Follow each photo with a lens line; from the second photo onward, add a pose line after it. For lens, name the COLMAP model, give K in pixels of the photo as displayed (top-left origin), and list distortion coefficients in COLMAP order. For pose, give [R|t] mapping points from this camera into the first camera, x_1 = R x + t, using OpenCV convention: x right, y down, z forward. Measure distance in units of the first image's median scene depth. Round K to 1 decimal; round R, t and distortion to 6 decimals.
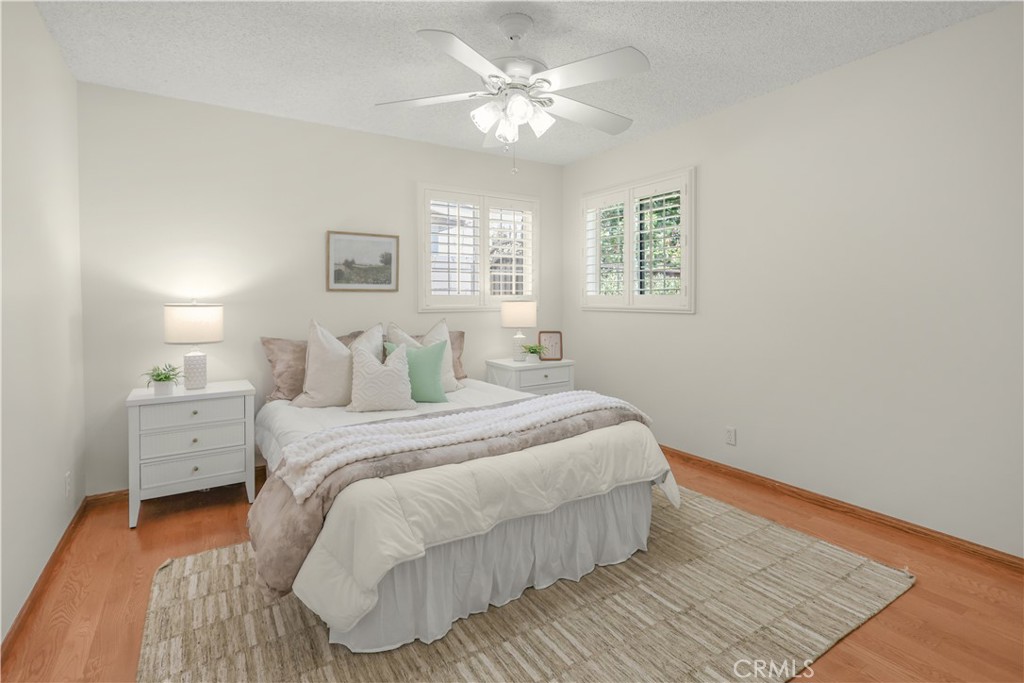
lens RADIAL K [[484.0, 0, 491.5], [0, 484.0, 295.0], [0, 0, 1]] dist [-0.011938, -0.000295]
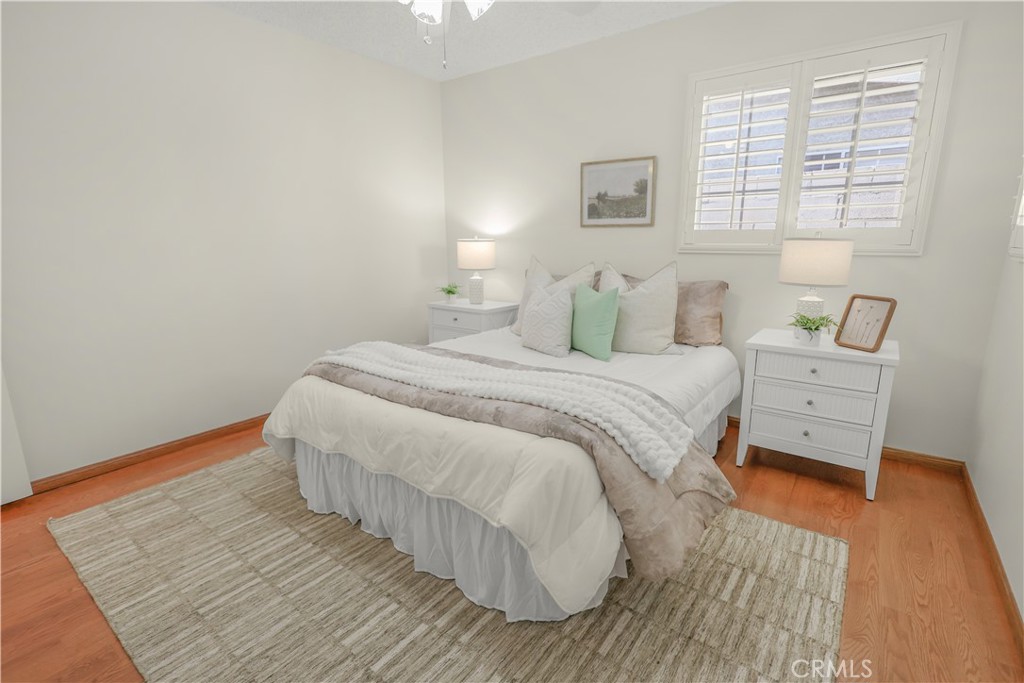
lens RADIAL K [[477.6, 0, 513.1], [0, 477.6, 329.6], [0, 0, 1]] dist [-0.001299, -0.000146]
pose [[0.376578, 0.181321, -0.908467, 0.532334], [0.008949, 0.979900, 0.199288, 0.001252], [0.926342, -0.083177, 0.367386, 0.497179]]
